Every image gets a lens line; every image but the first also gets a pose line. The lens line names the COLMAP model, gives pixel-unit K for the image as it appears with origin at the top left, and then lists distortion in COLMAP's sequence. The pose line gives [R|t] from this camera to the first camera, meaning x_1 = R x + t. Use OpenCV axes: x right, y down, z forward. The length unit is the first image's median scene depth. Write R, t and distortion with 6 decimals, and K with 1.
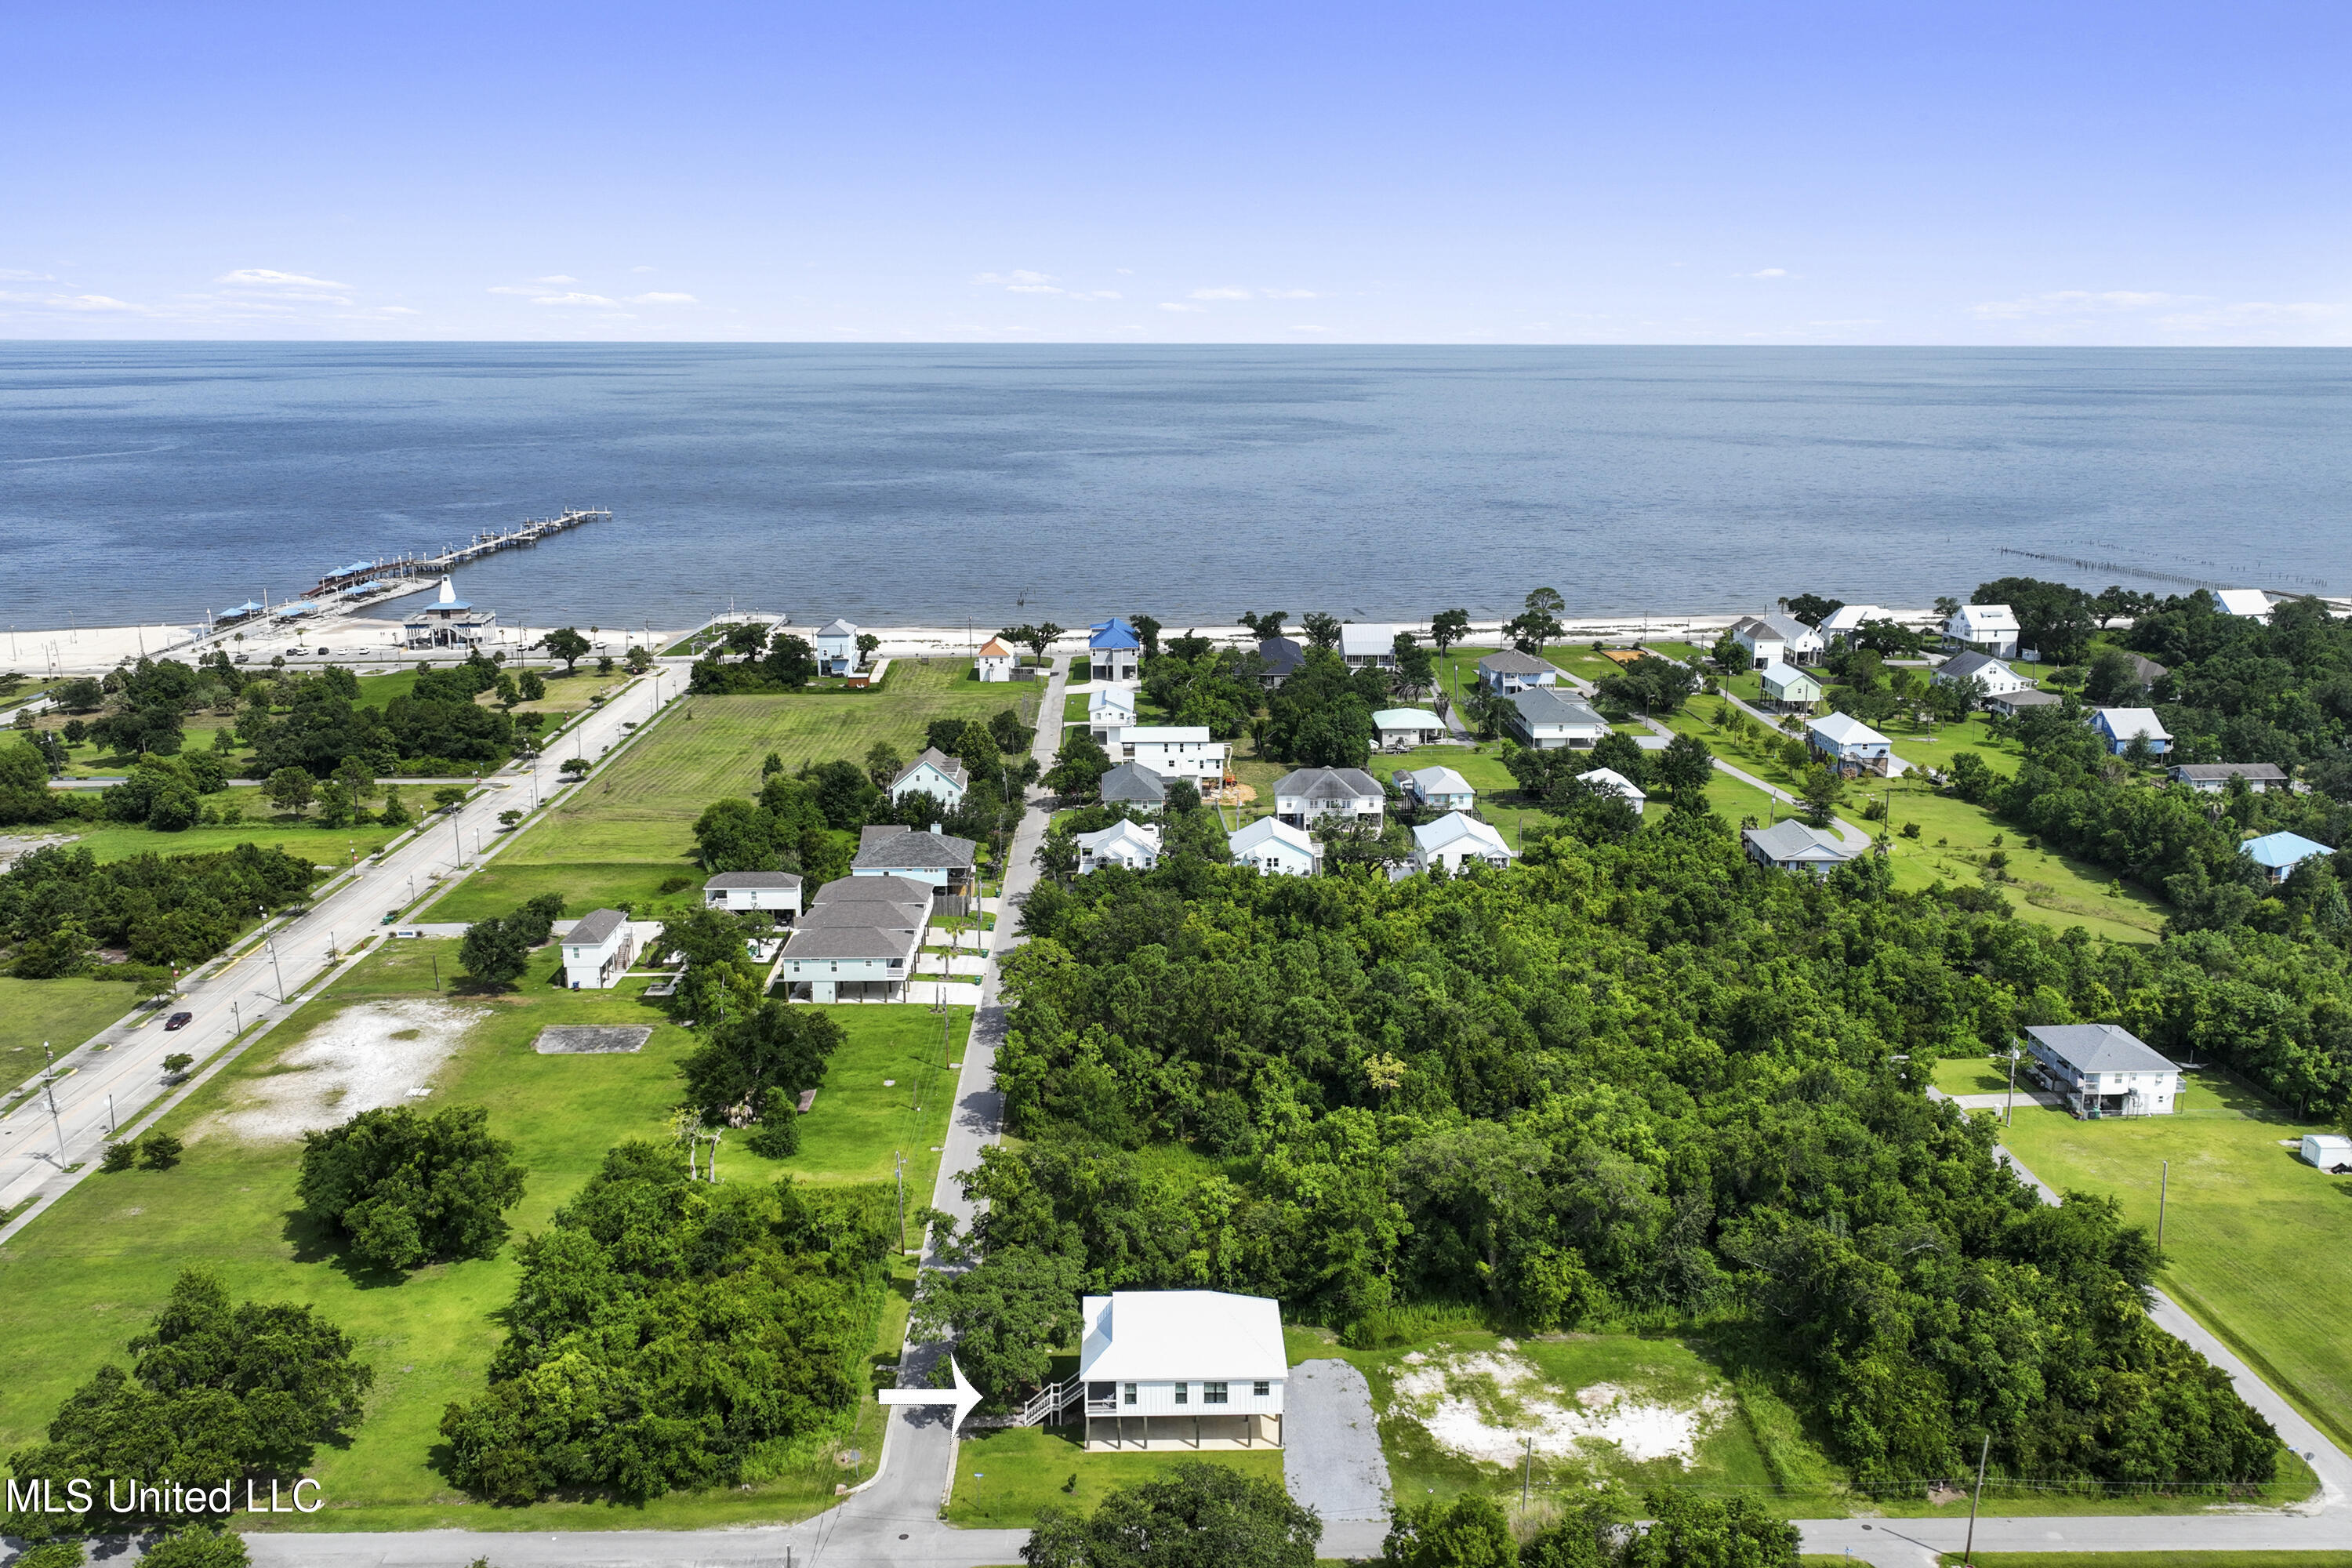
lens RADIAL K [[1921.2, 0, 1176.0], [0, 1921.2, 784.0], [0, 0, 1]] dist [0.006030, -0.001311]
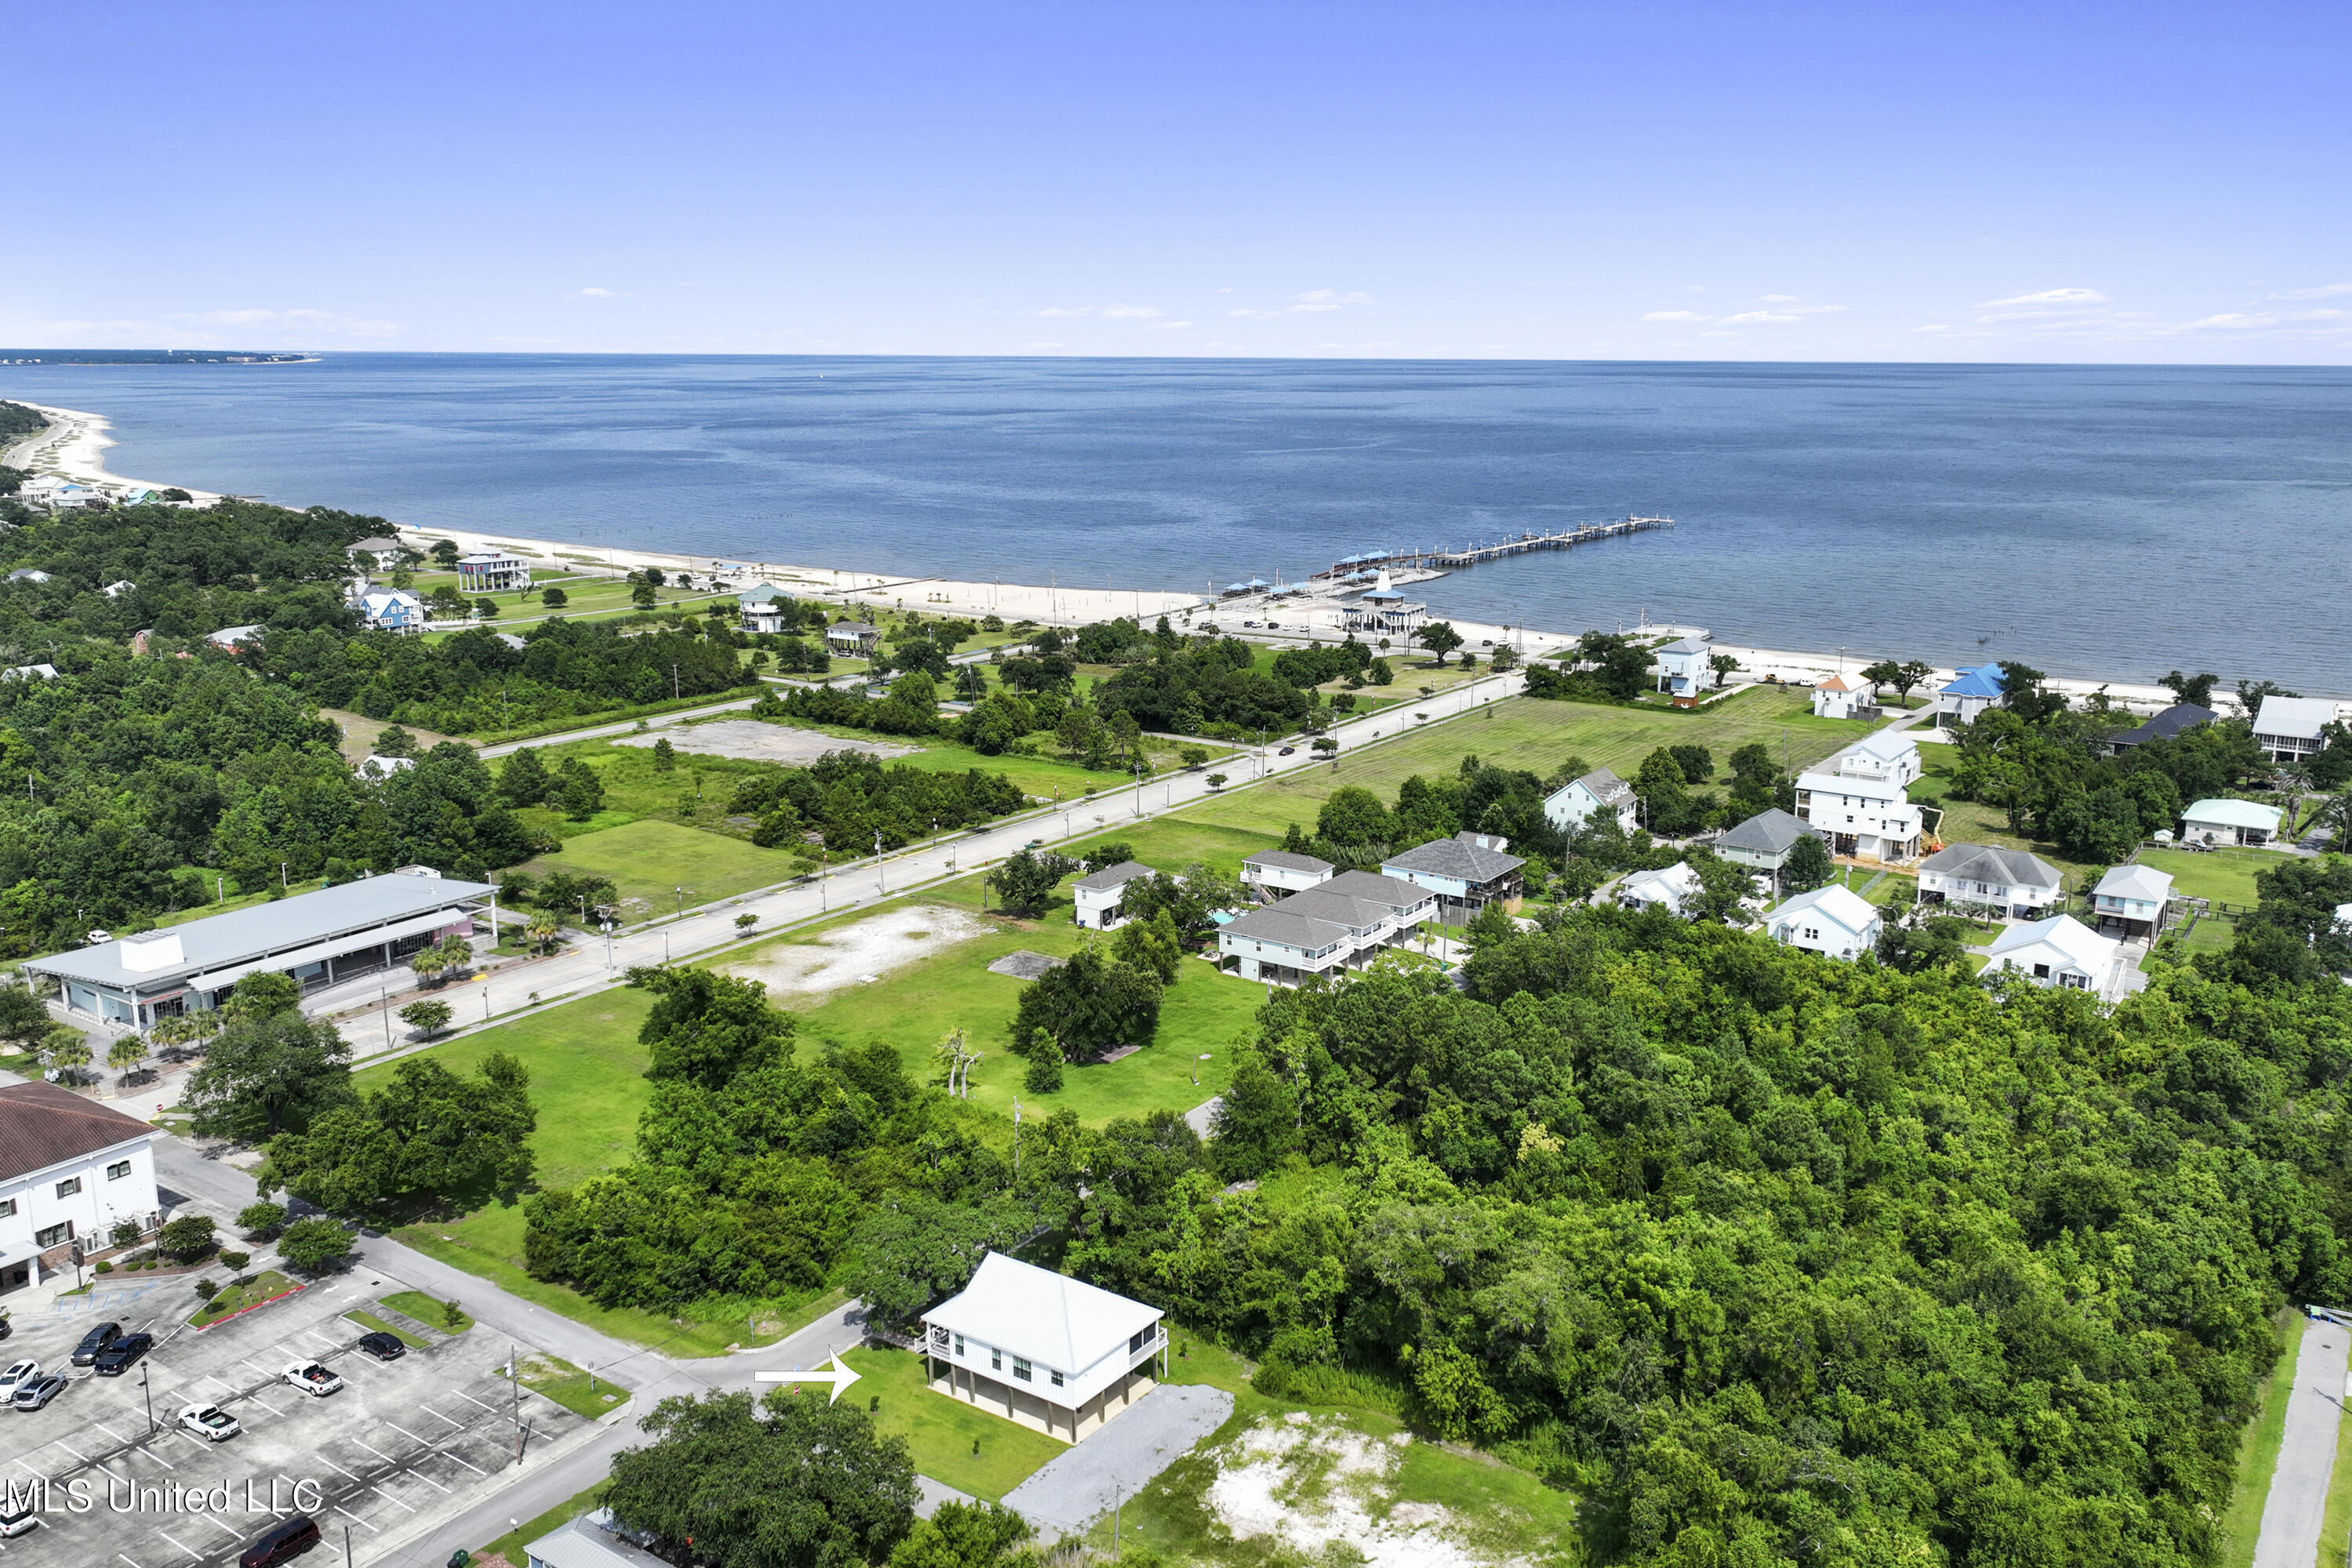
lens RADIAL K [[1921.2, 0, 1176.0], [0, 1921.2, 784.0], [0, 0, 1]] dist [0.006030, -0.001311]
pose [[0.812739, 0.132293, -0.567410, 0.225292], [-0.135381, 0.990105, 0.036931, -0.015601], [0.566681, 0.046801, 0.822607, 0.065143]]
